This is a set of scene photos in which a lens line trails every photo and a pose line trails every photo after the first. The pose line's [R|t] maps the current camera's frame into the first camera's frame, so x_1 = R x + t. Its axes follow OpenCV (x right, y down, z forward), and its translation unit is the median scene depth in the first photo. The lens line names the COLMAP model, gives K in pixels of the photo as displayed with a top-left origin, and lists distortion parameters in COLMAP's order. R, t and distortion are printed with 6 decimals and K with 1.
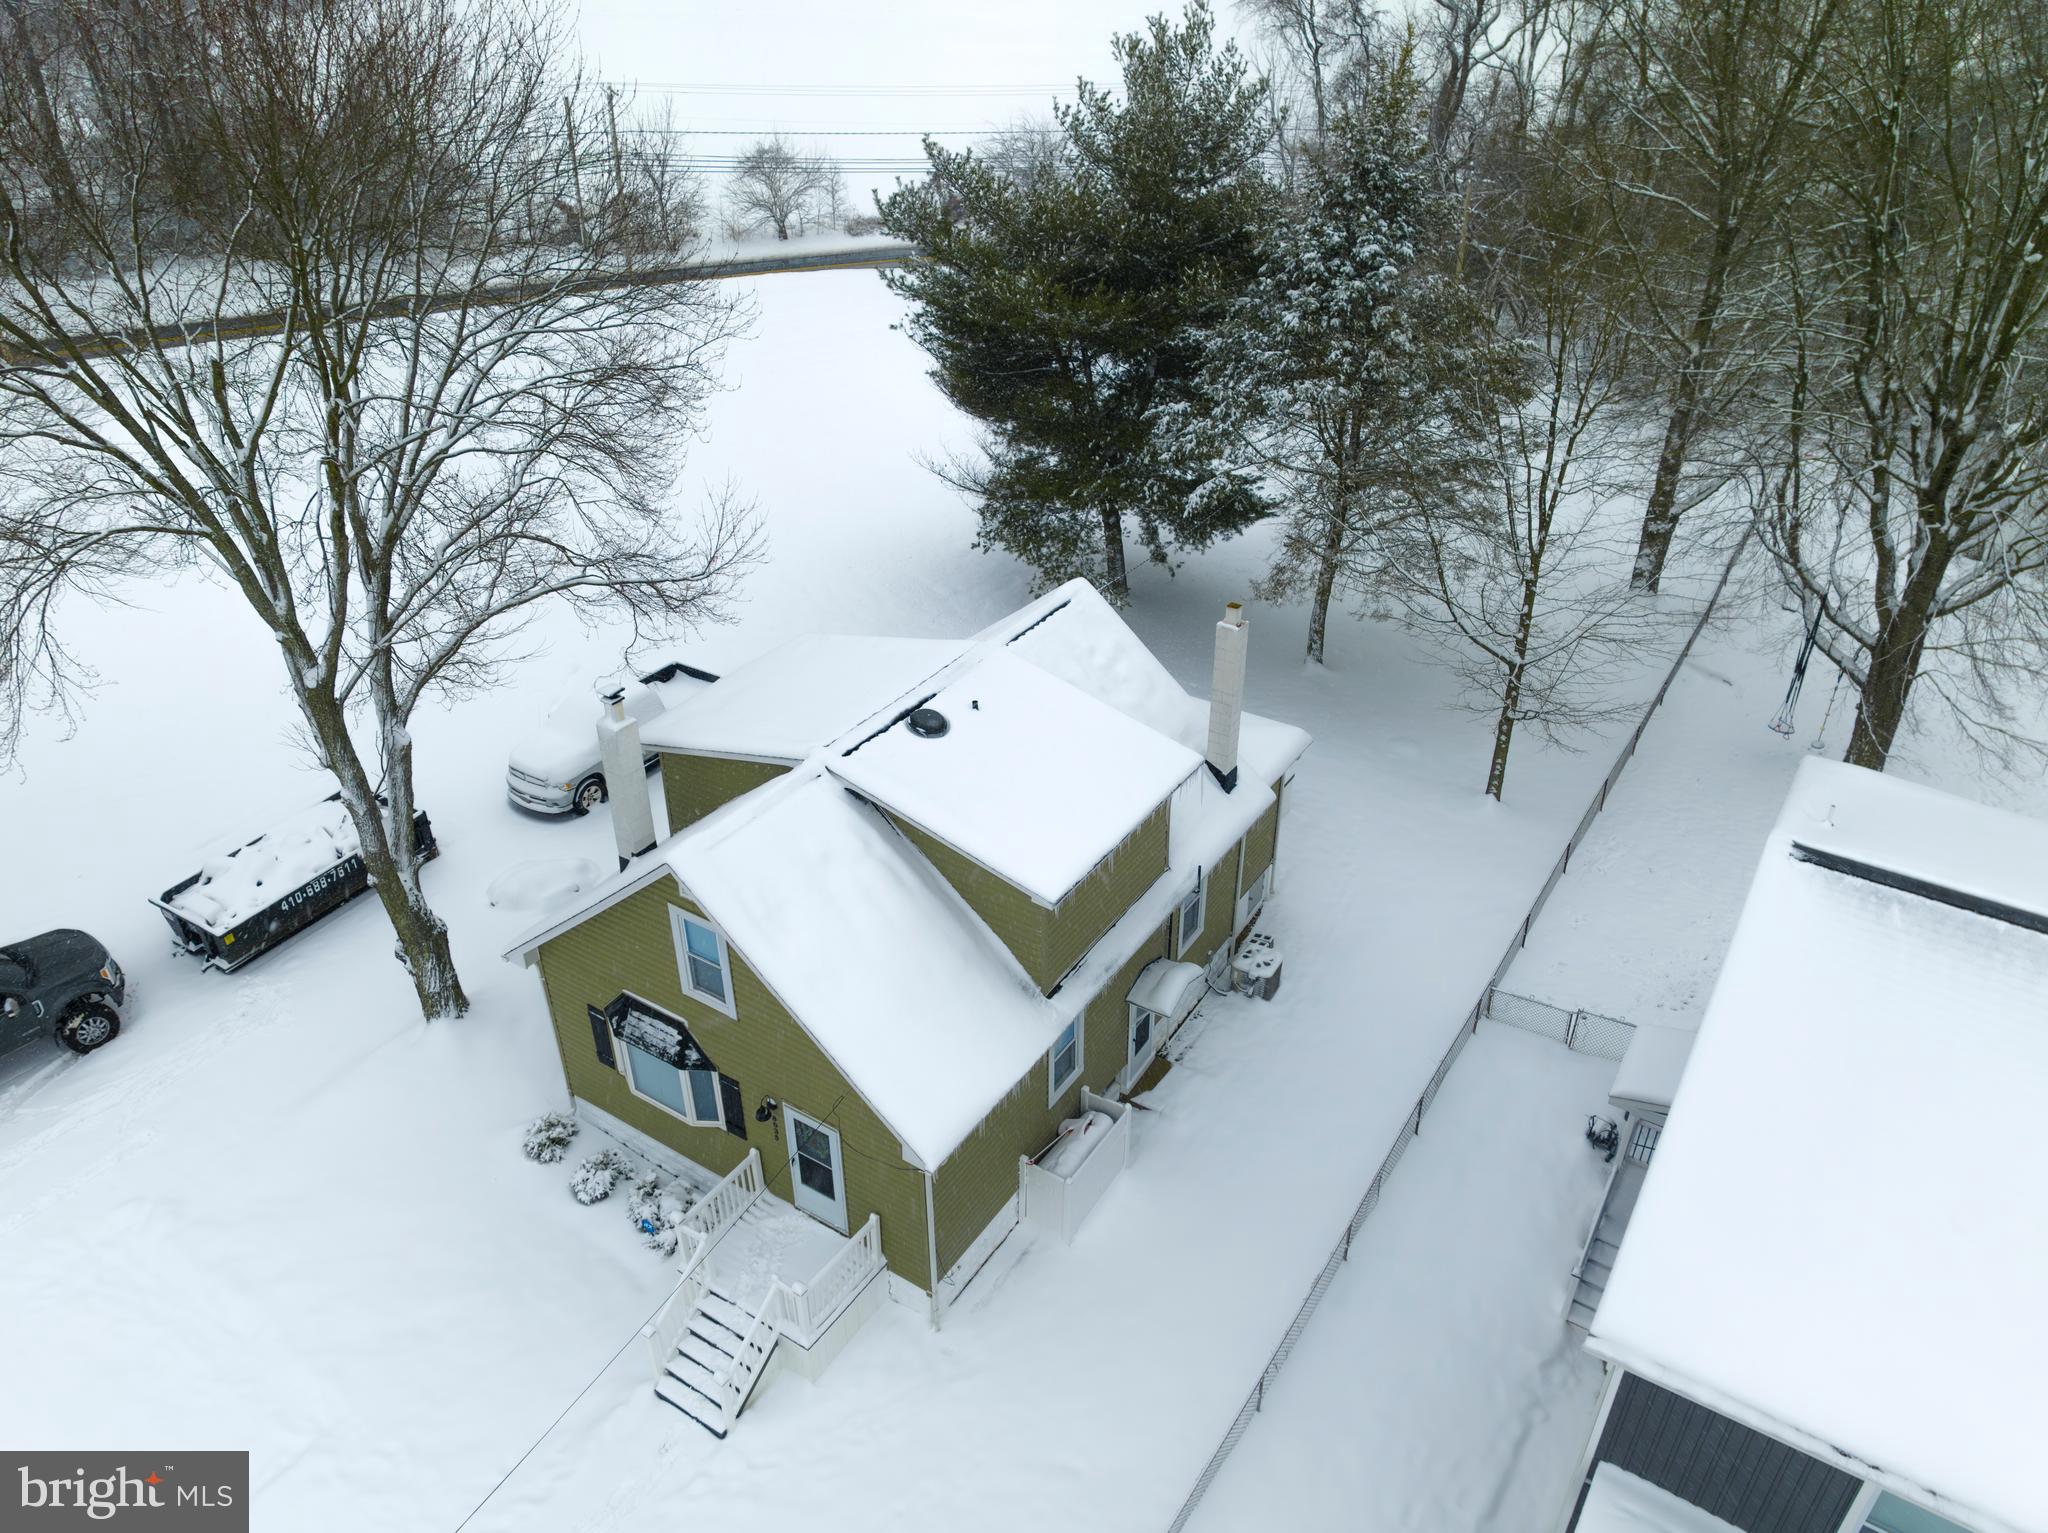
lens RADIAL K [[1446.7, 0, 1024.0], [0, 1446.7, 766.5], [0, 0, 1]] dist [-0.045187, -0.000618]
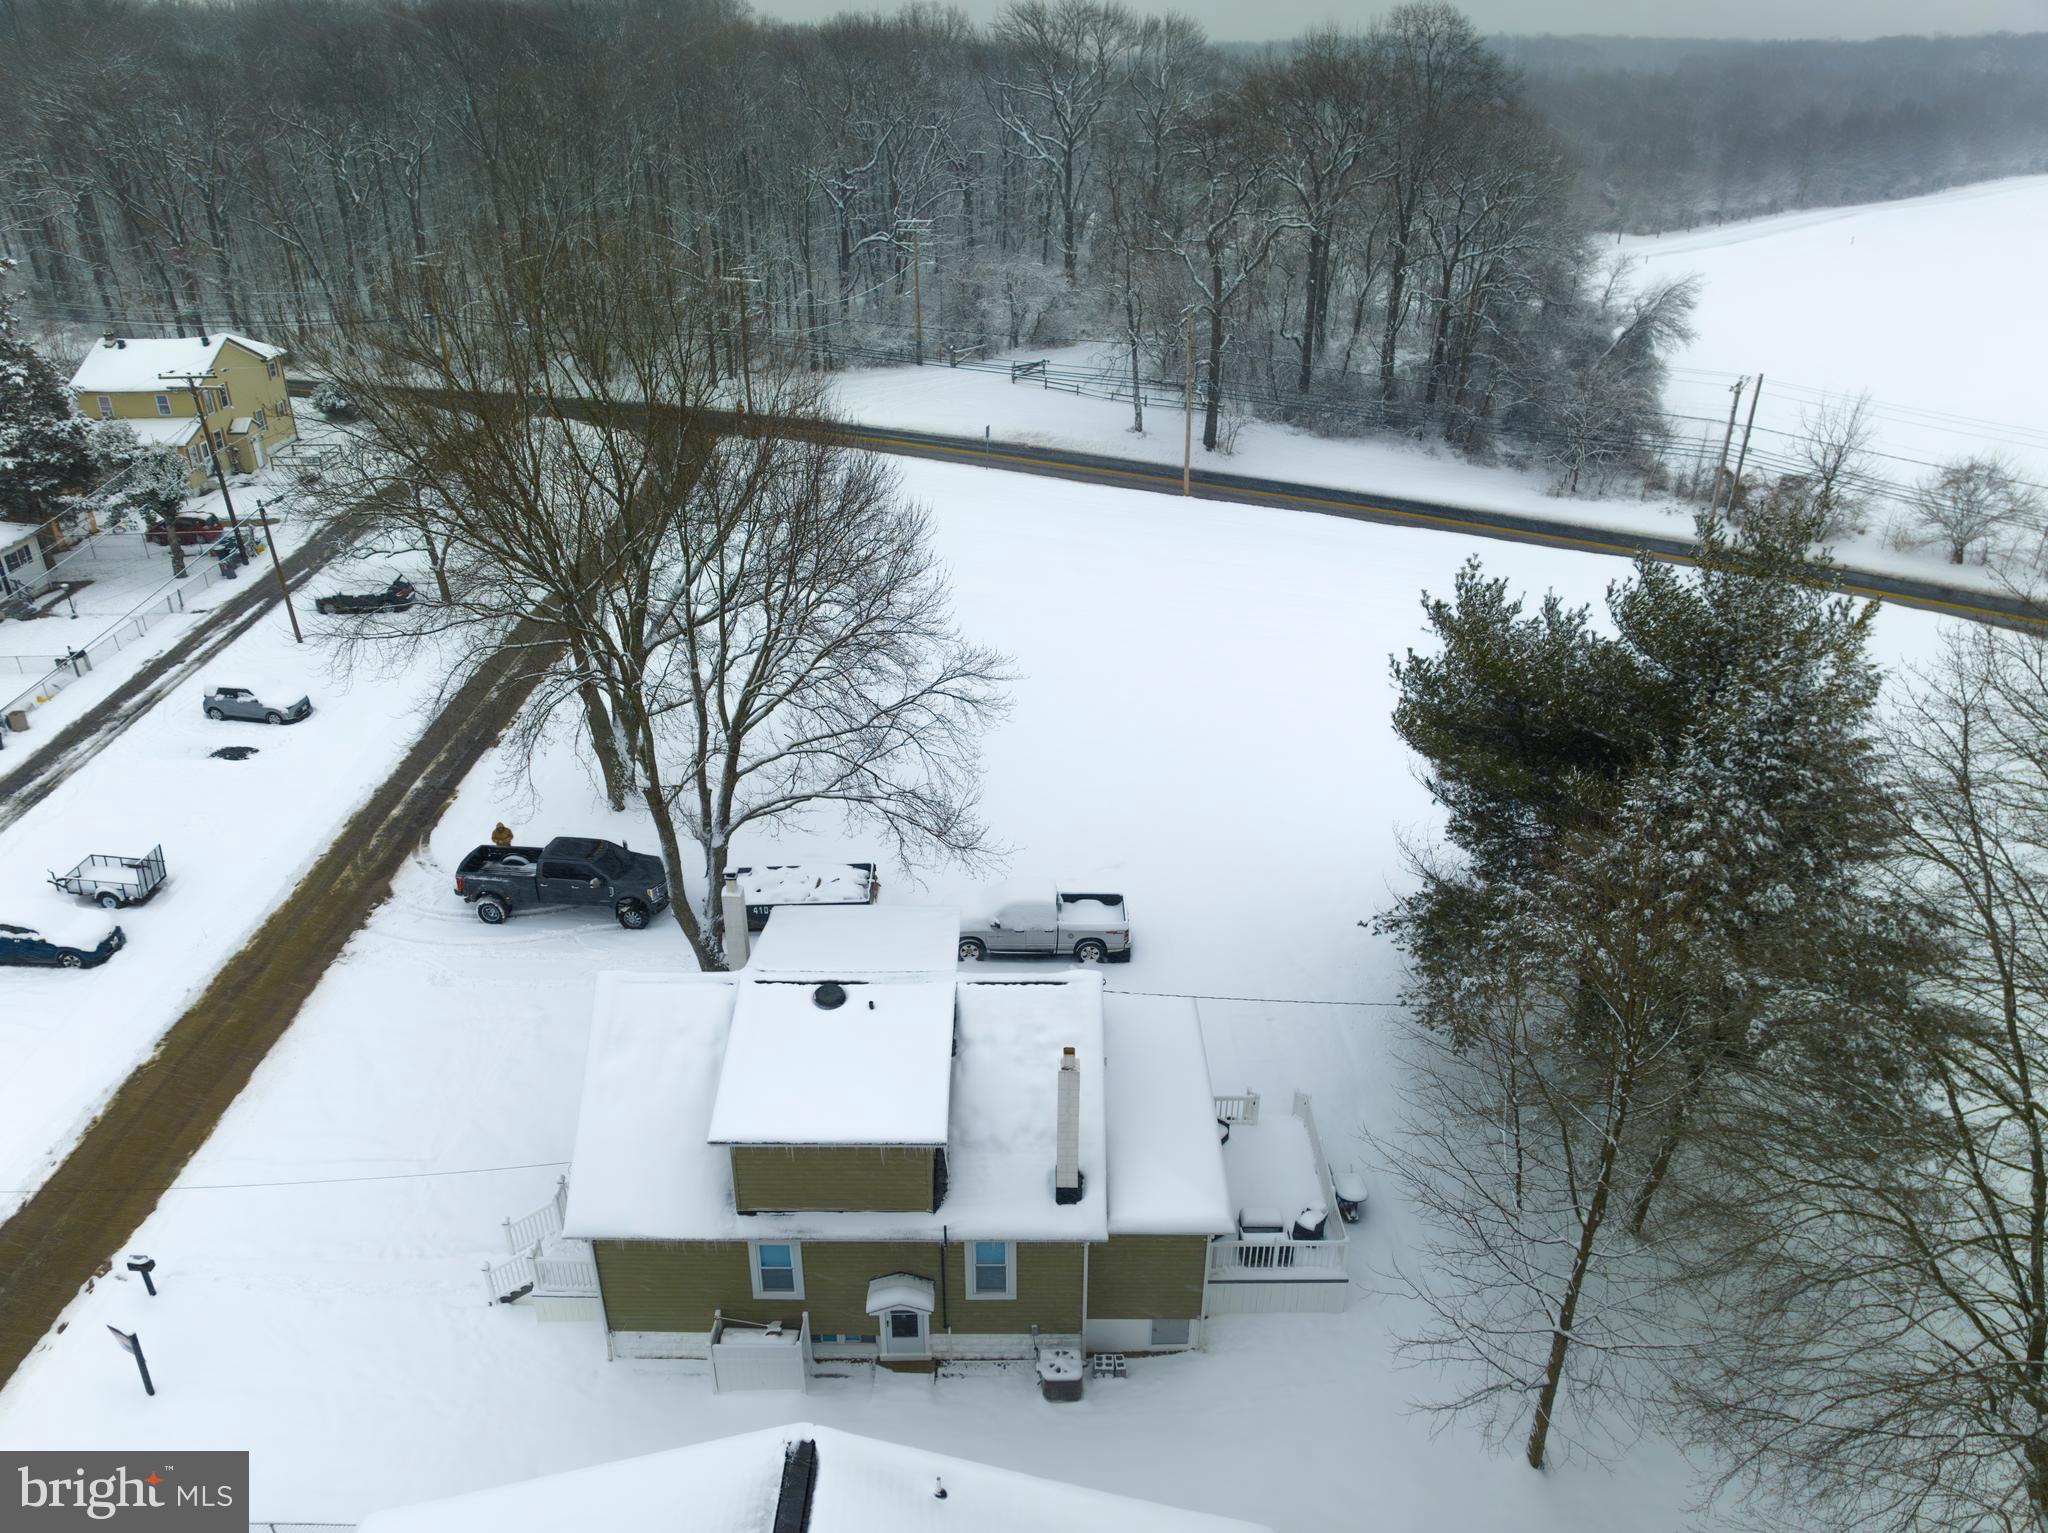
lens RADIAL K [[1466.1, 0, 1024.0], [0, 1466.1, 766.5], [0, 0, 1]] dist [0.001637, 0.000476]
pose [[0.540383, 0.380193, -0.750626, 1.002084], [-0.445676, 0.886008, 0.127918, -0.487761], [0.713694, 0.265412, 0.648226, 0.199018]]
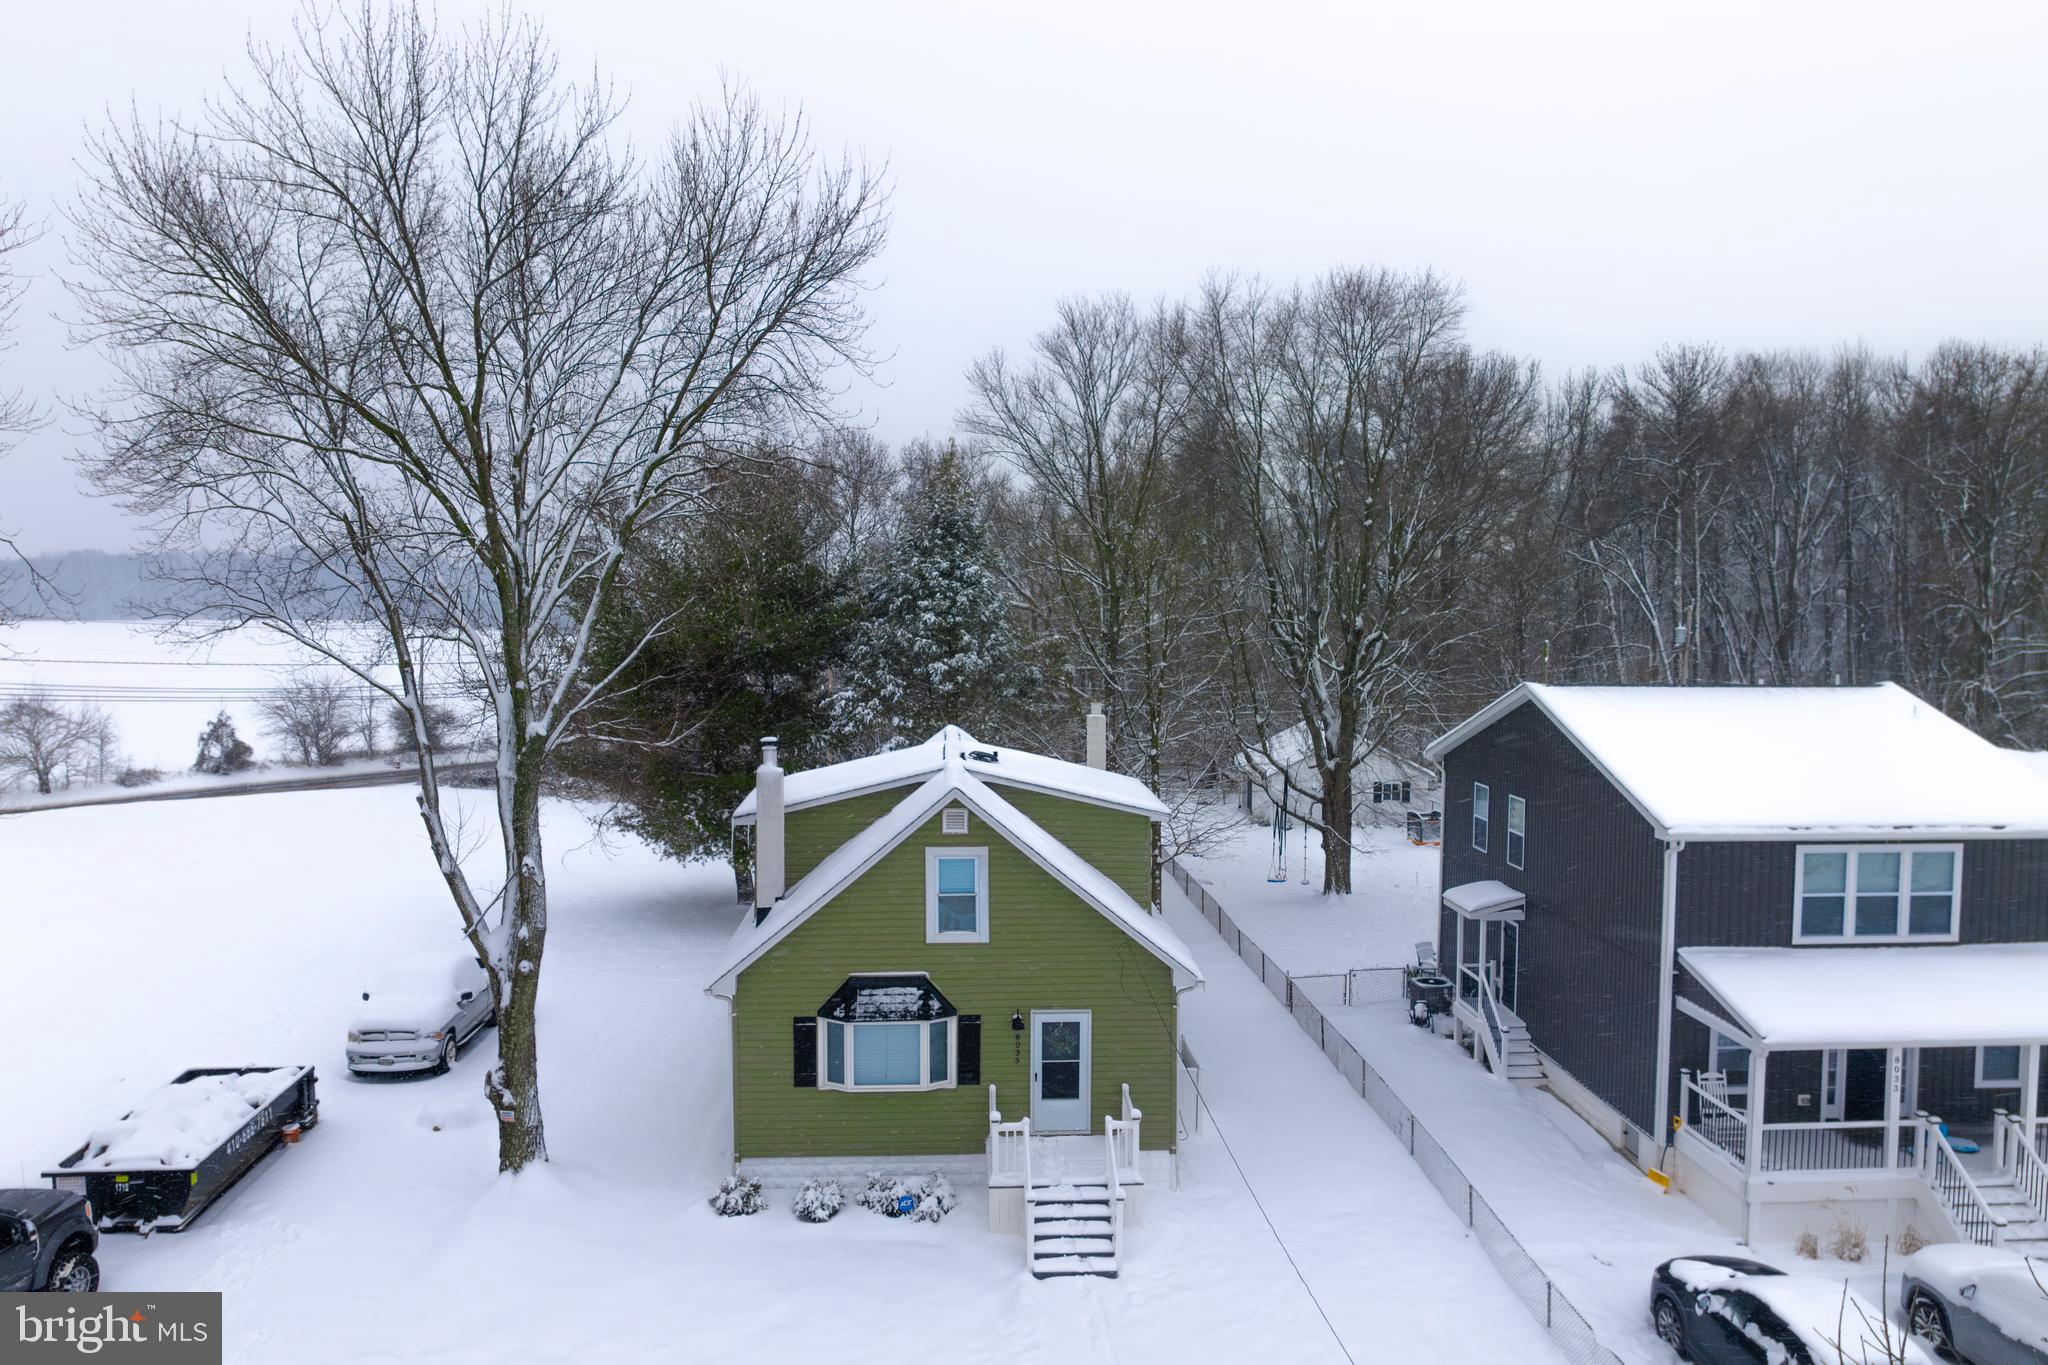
lens RADIAL K [[1425.7, 0, 1024.0], [0, 1425.7, 682.5], [0, 0, 1]] dist [-0.030641, 0.000150]
pose [[0.808004, -0.033136, 0.588244, -0.773013], [0.305641, 0.877141, -0.370415, 0.387876], [-0.503699, 0.479088, 0.718861, 0.024822]]
